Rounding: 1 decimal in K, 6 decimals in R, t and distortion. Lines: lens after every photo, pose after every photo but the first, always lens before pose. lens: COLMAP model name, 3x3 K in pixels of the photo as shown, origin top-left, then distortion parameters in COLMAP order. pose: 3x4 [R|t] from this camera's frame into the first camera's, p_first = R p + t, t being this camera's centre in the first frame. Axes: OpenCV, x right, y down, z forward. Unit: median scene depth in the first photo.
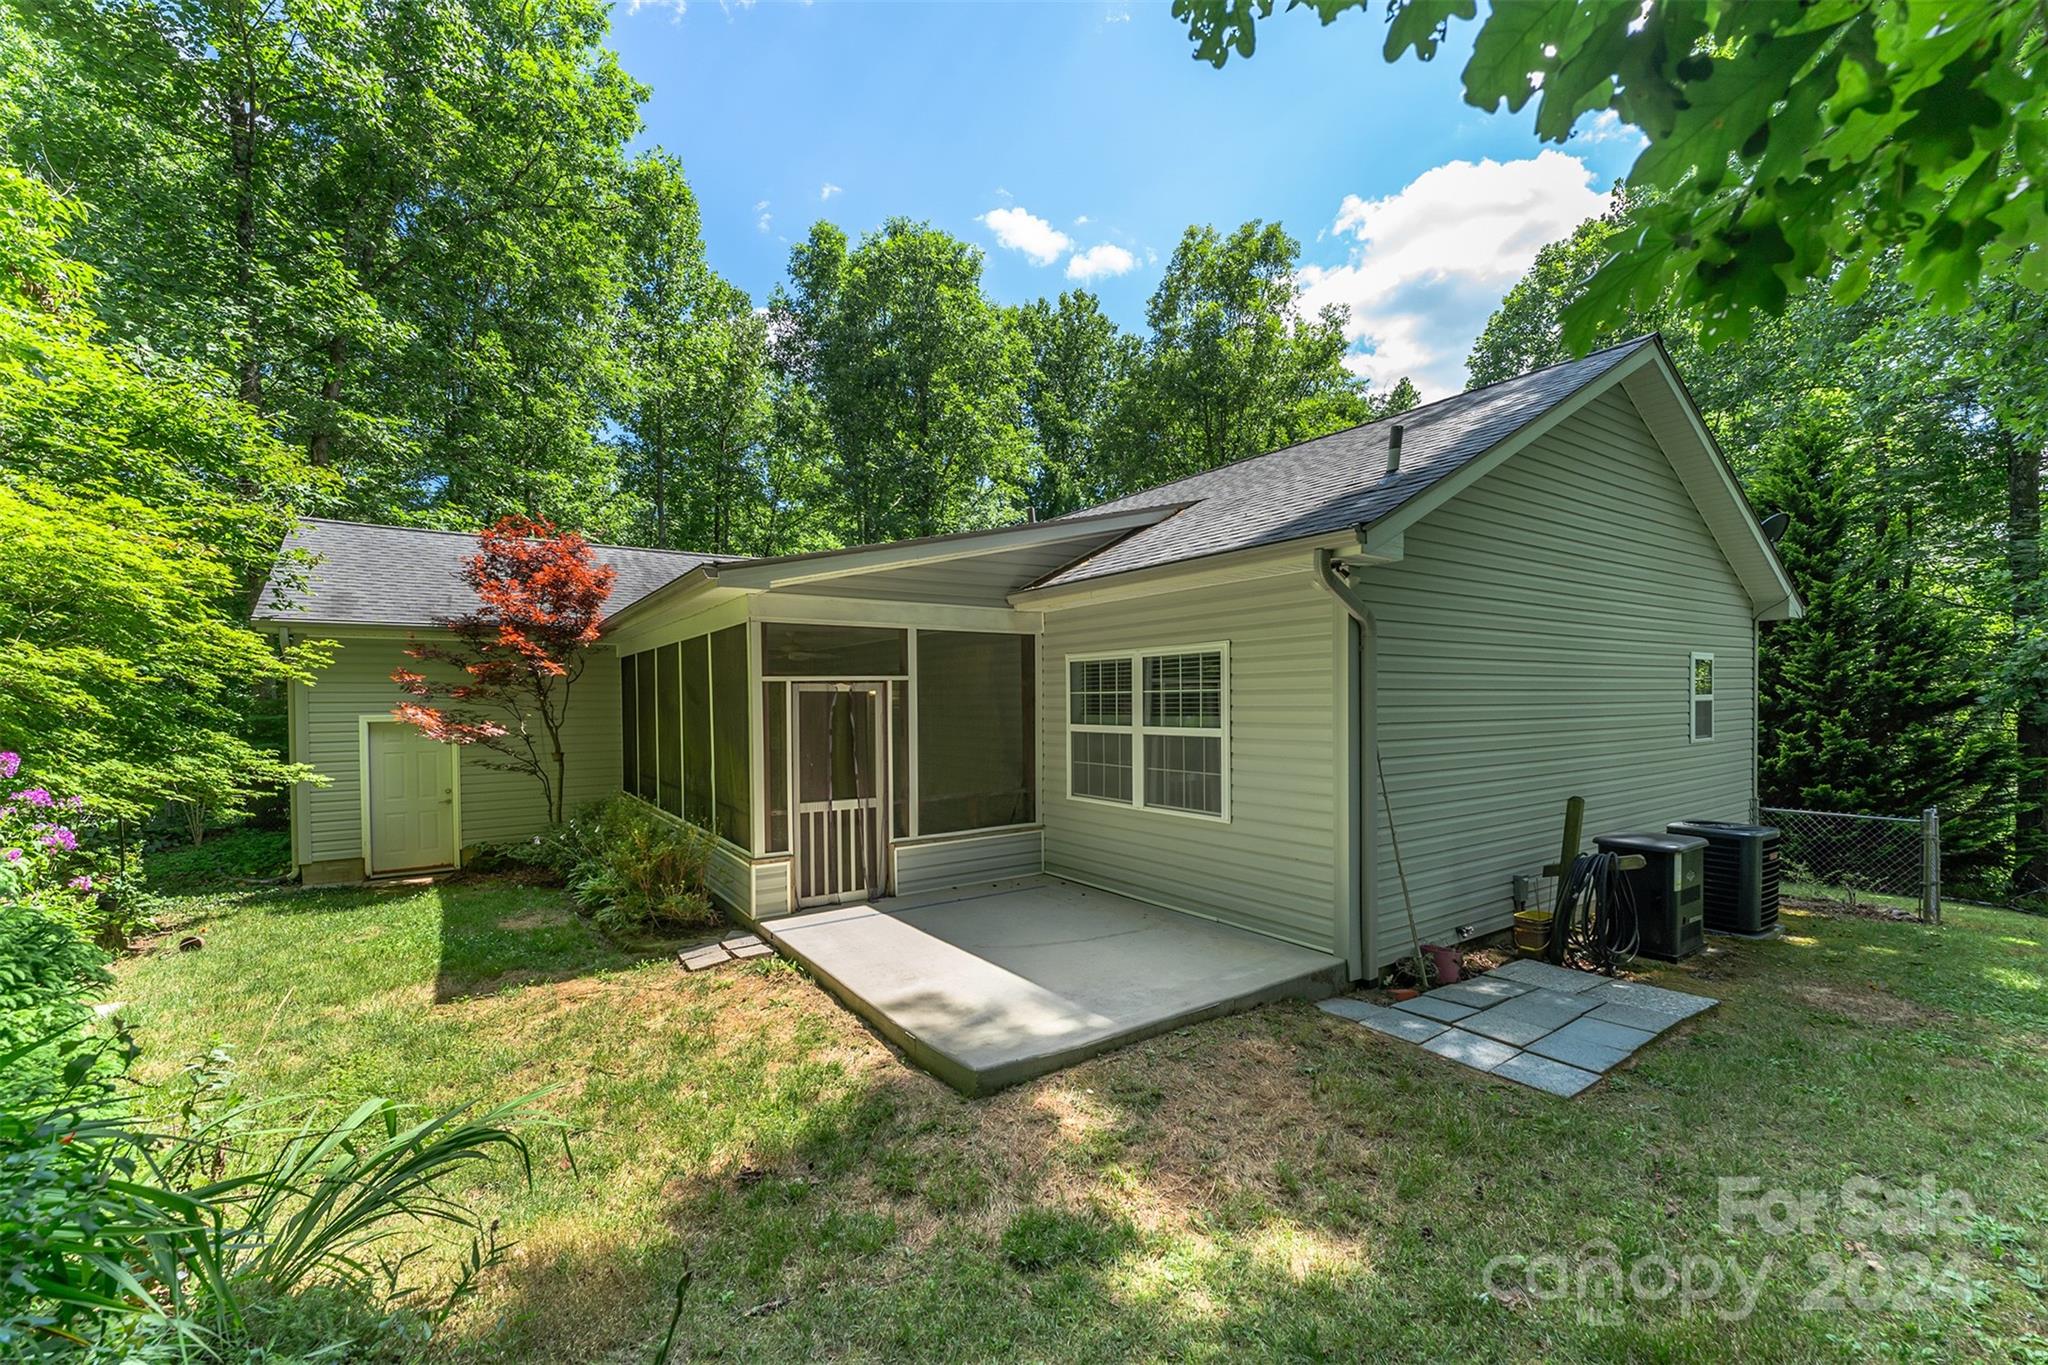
lens RADIAL K [[837.1, 0, 1028.7], [0, 837.1, 712.1], [0, 0, 1]] dist [0.002706, -0.000453]
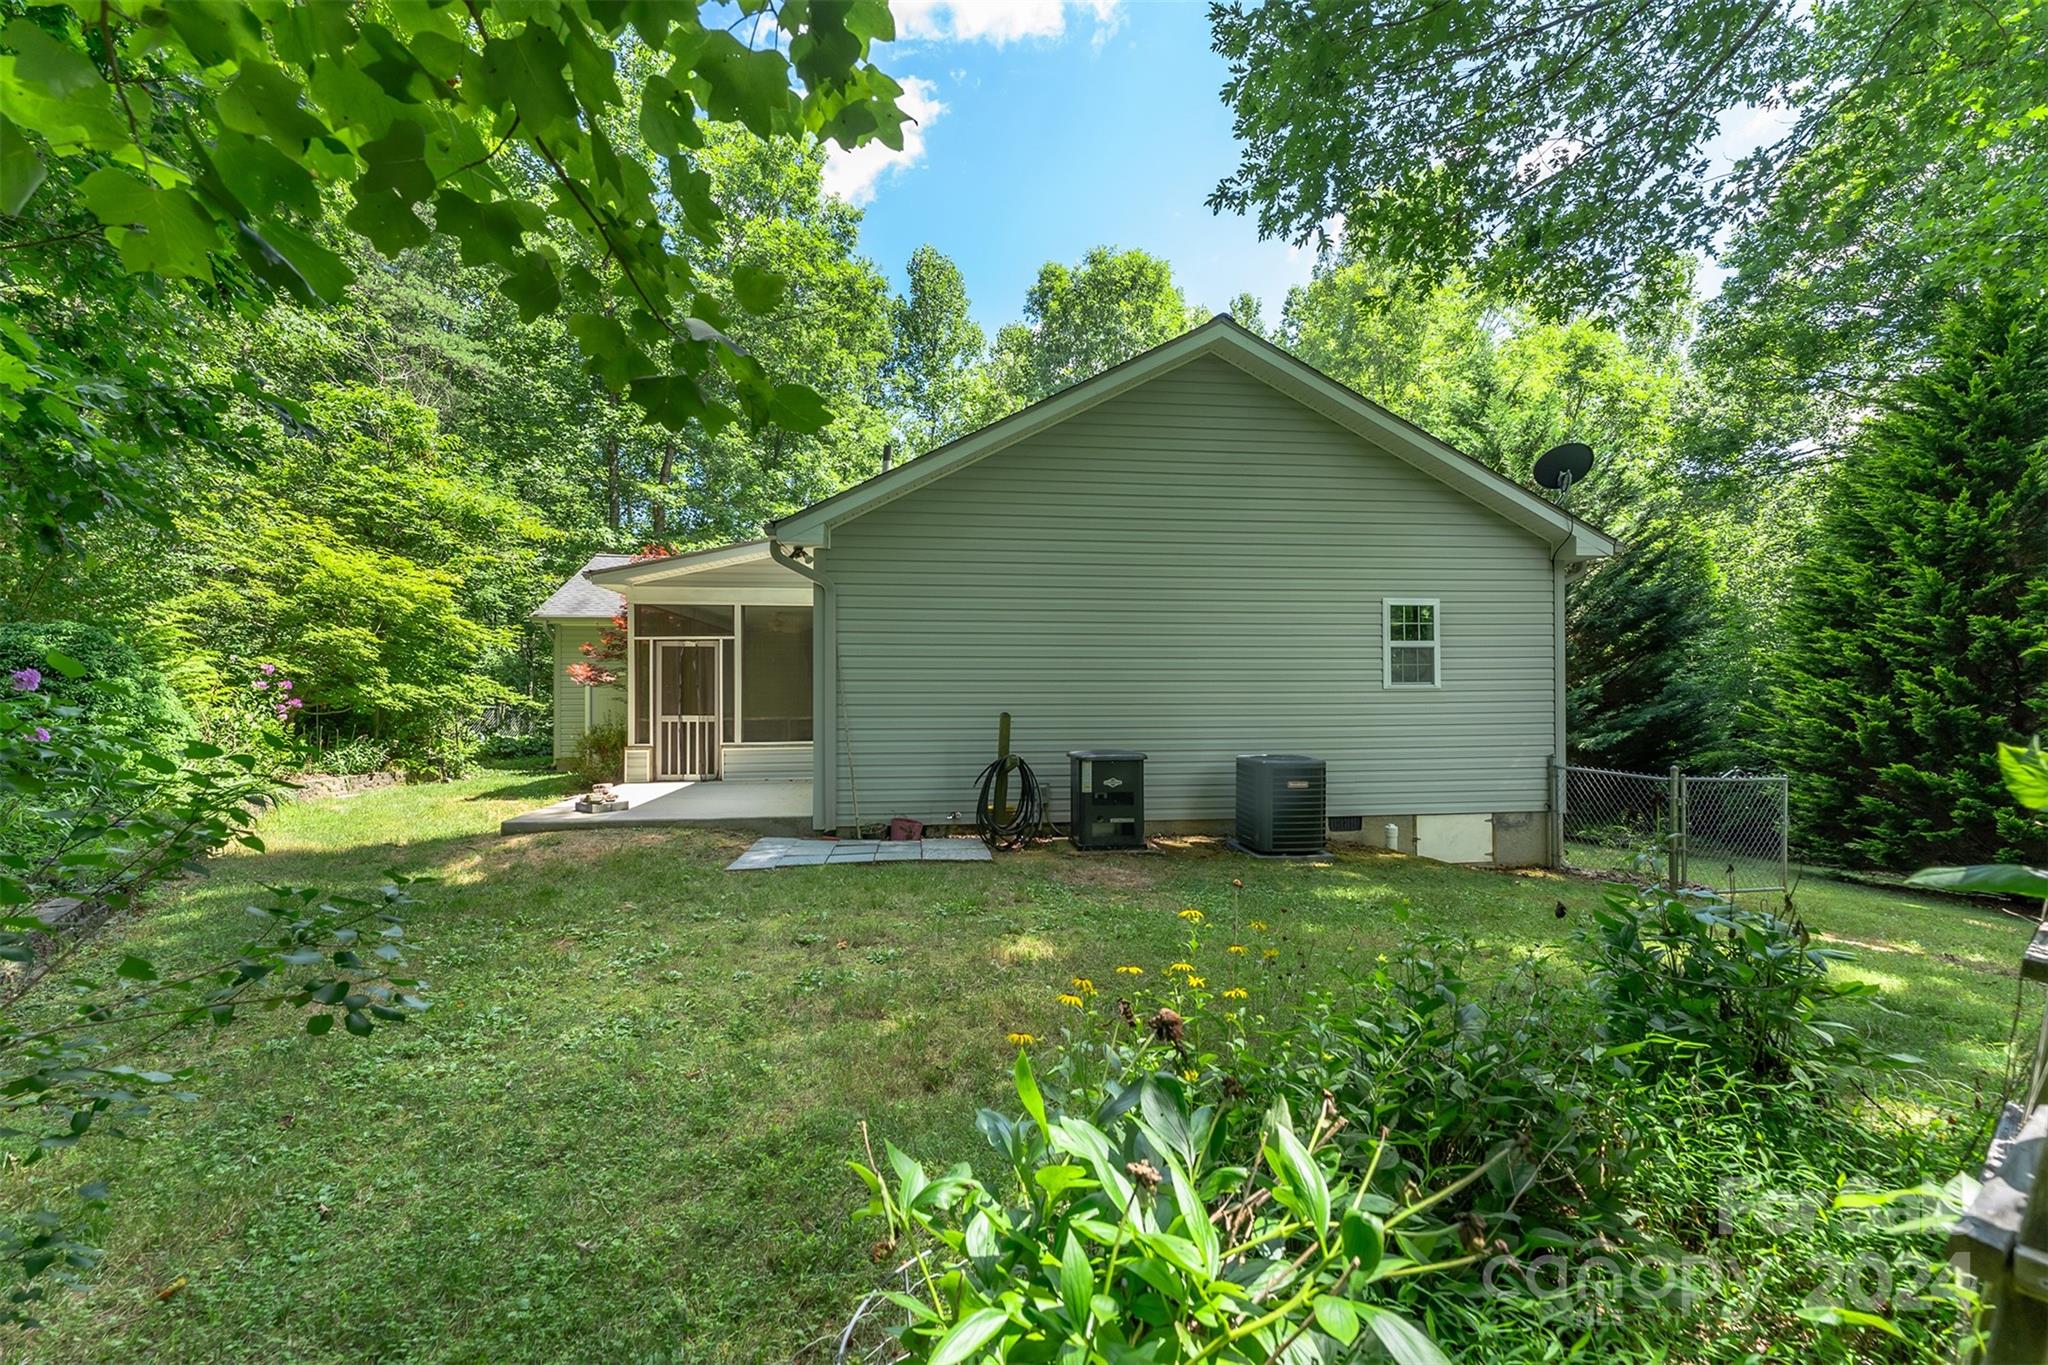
lens RADIAL K [[837.1, 0, 1022.8], [0, 837.1, 687.6], [0, 0, 1]] dist [0.002706, -0.000453]
pose [[0.885777, 0.004653, -0.464087, 1.056954], [-0.013486, 0.999786, -0.015716, 0.069046], [0.463915, 0.020180, 0.885650, -0.100287]]
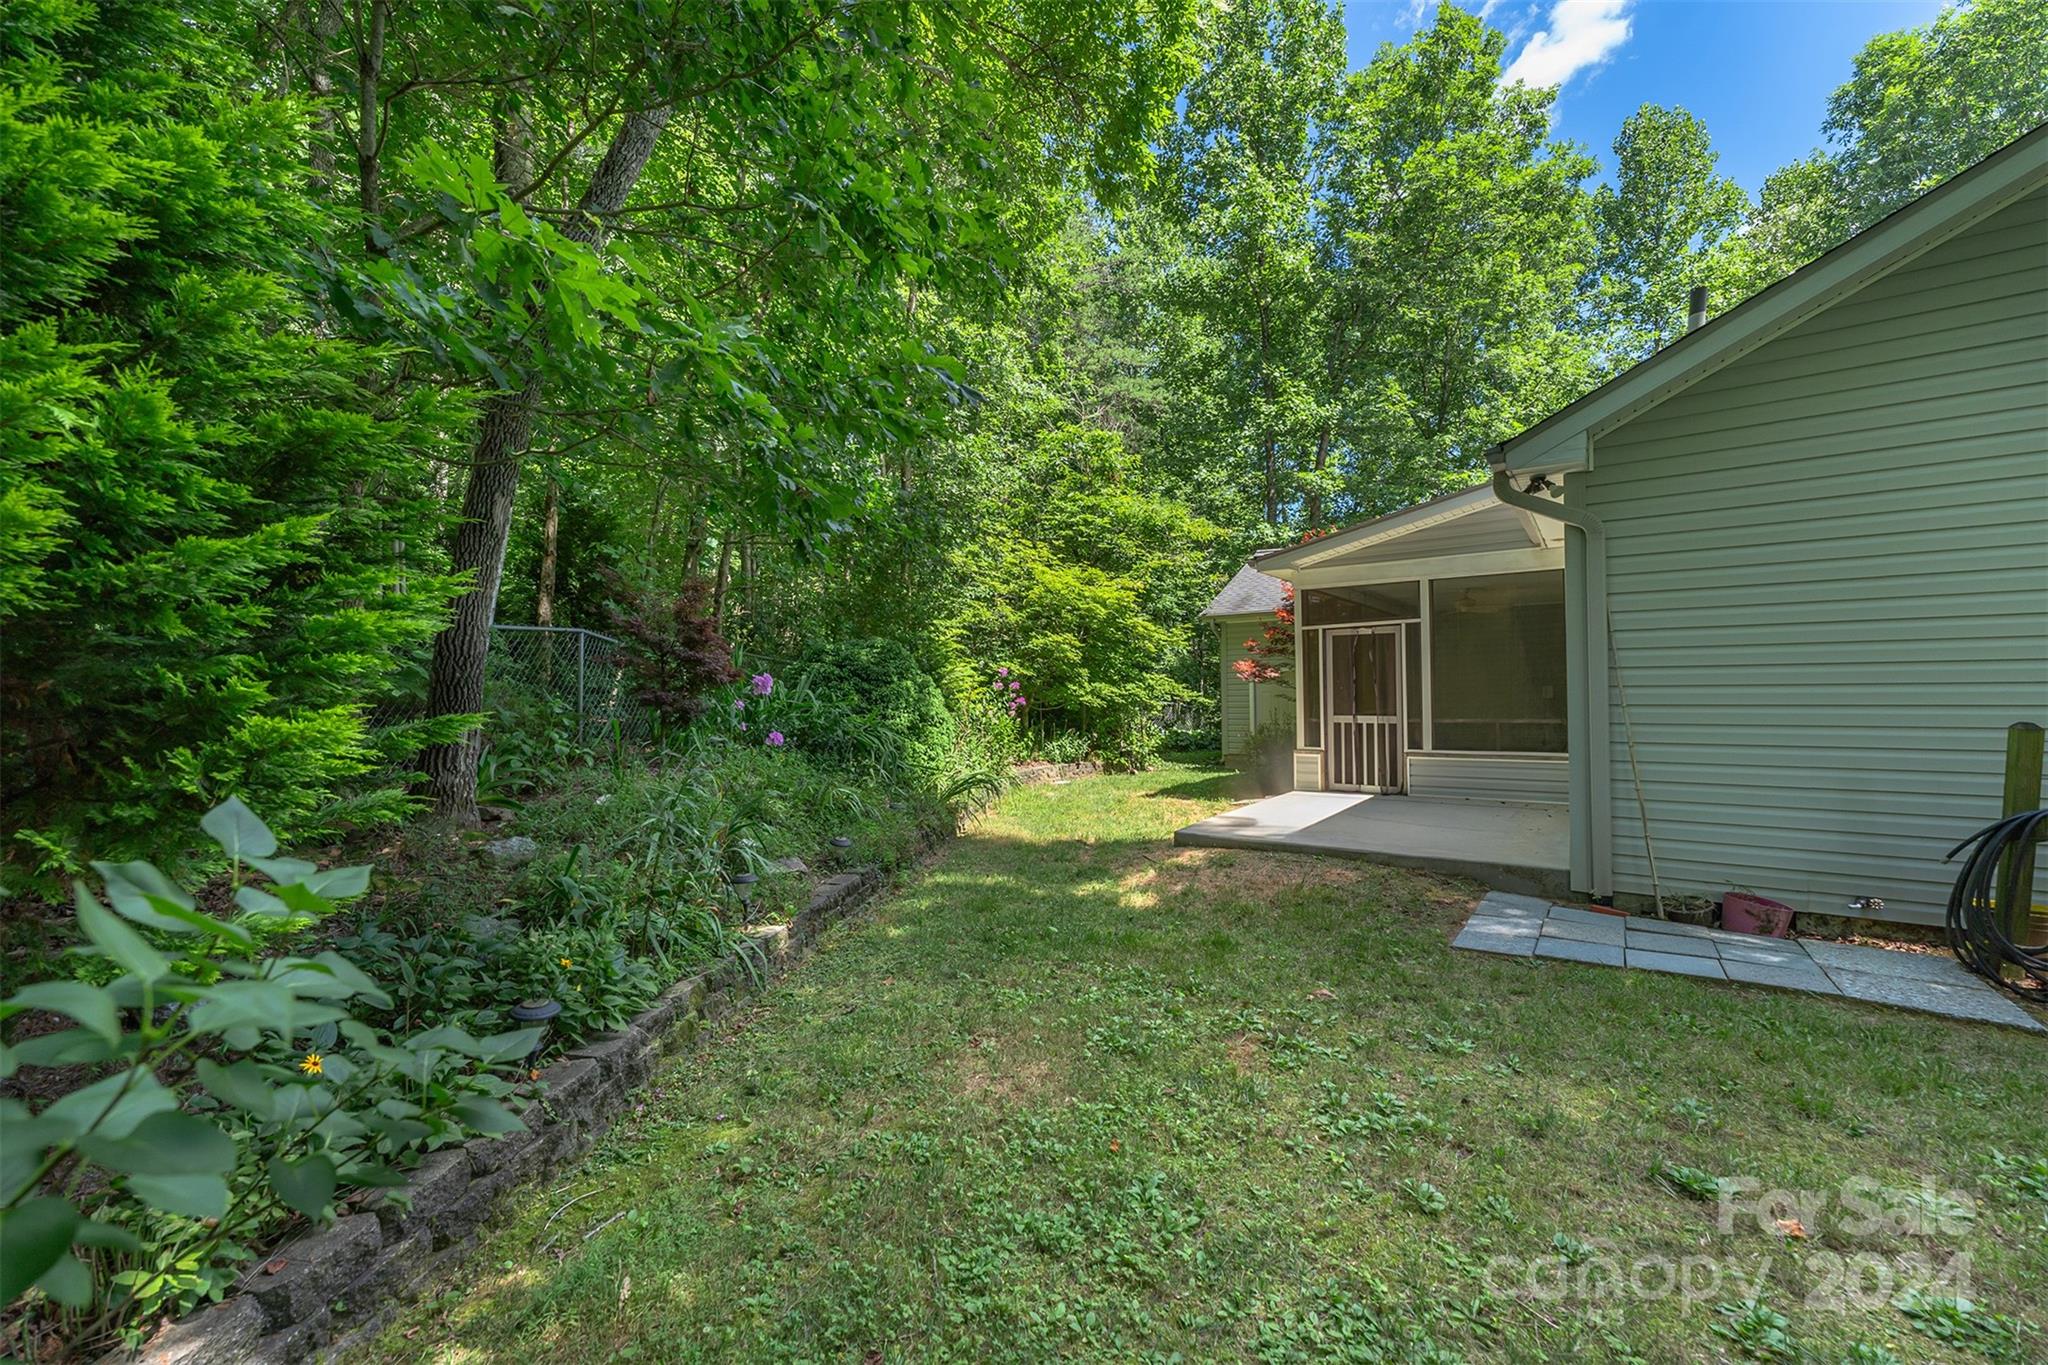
lens RADIAL K [[837.1, 0, 1023.4], [0, 837.1, 677.9], [0, 0, 1]] dist [0.002706, -0.000453]
pose [[0.340025, -0.010658, -0.940356, 0.842725], [-0.006392, 0.999886, -0.013644, 0.066955], [0.940395, 0.010650, 0.339918, 0.035892]]
